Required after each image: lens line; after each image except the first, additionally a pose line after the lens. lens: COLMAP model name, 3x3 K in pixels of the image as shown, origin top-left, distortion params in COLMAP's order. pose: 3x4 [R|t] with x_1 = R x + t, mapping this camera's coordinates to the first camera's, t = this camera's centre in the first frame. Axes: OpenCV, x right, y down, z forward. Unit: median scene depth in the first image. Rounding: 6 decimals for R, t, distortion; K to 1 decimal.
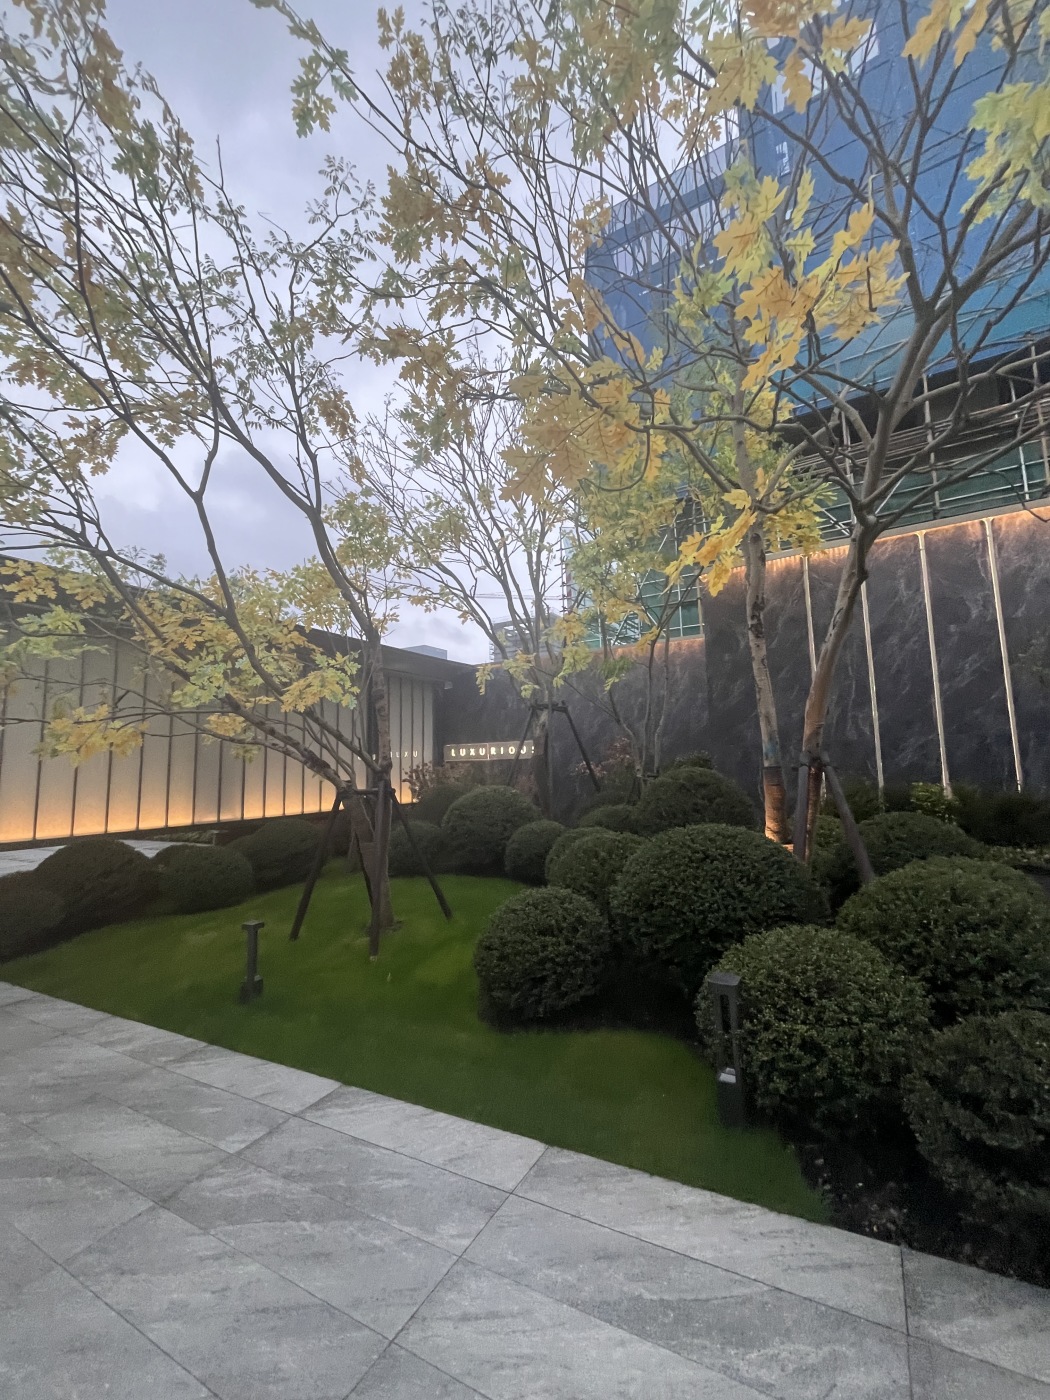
lens RADIAL K [[565.8, 0, 525.8], [0, 565.8, 701.3], [0, 0, 1]] dist [-0.002491, -0.000425]
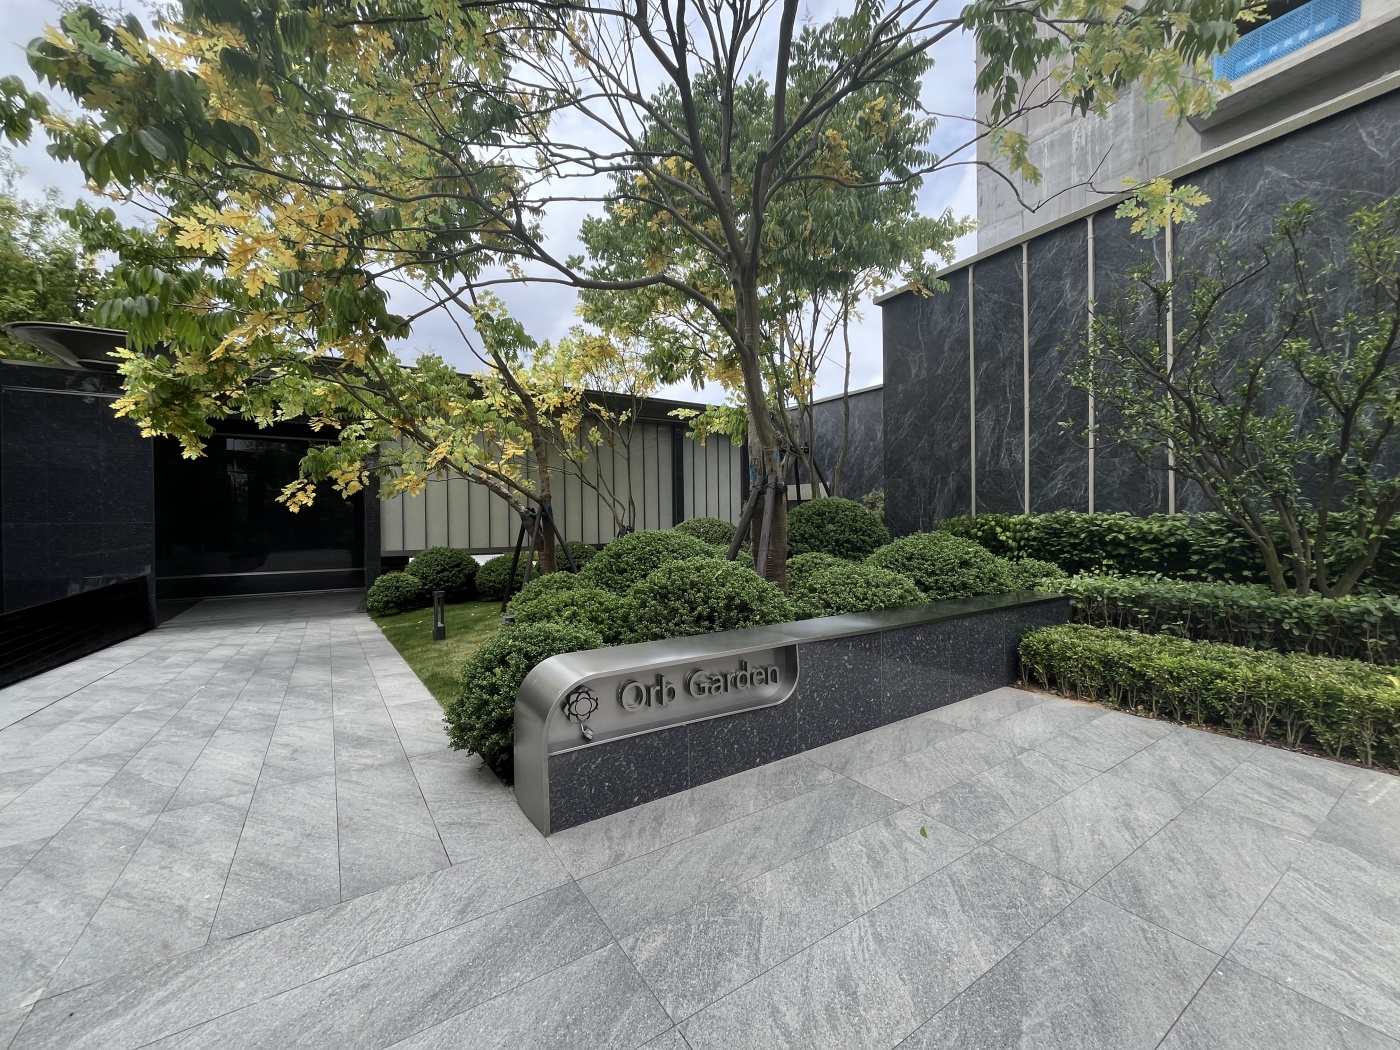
lens RADIAL K [[566.4, 0, 702.9], [0, 566.4, 523.6], [0, 0, 1]] dist [-0.002558, -0.000034]
pose [[0.891620, 0.008114, -0.452712, 0.581713], [0.048485, 0.992380, 0.113276, 0.029282], [0.450182, -0.122949, 0.884432, -0.042457]]
